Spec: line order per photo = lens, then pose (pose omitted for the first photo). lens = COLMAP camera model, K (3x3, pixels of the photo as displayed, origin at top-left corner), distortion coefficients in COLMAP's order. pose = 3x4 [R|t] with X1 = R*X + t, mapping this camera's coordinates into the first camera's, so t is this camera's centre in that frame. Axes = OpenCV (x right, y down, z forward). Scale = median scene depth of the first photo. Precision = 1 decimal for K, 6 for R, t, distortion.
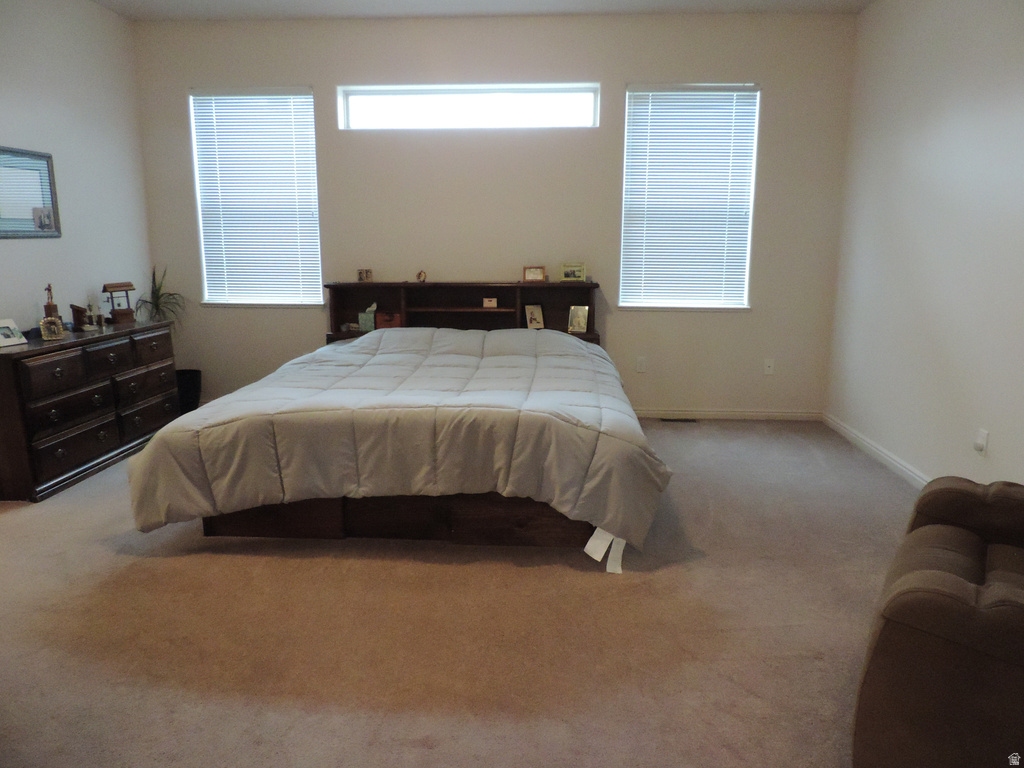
lens RADIAL K [[730.7, 0, 512.0], [0, 730.7, 384.0], [0, 0, 1]] dist [-0.000255, -0.004005]
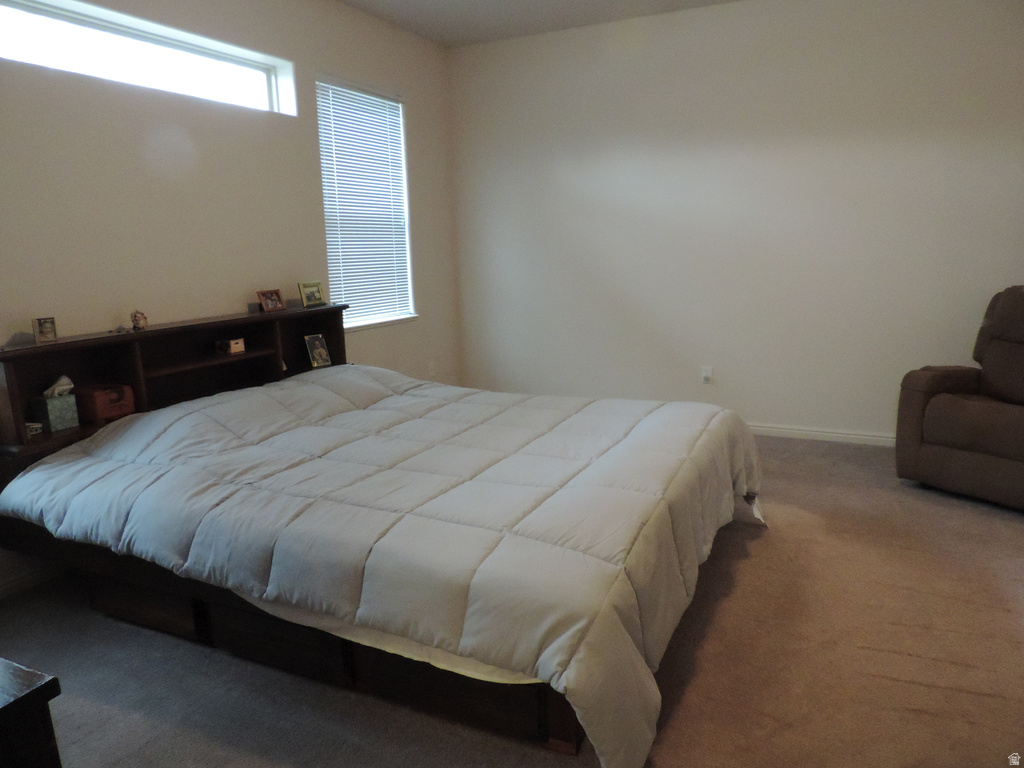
lens RADIAL K [[730.7, 0, 512.0], [0, 730.7, 384.0], [0, 0, 1]] dist [-0.000255, -0.004005]
pose [[0.387379, -0.186485, 0.902862, -0.570078], [0.204860, 0.972256, 0.112922, -0.100911], [-0.898871, 0.141216, 0.414835, 0.475554]]
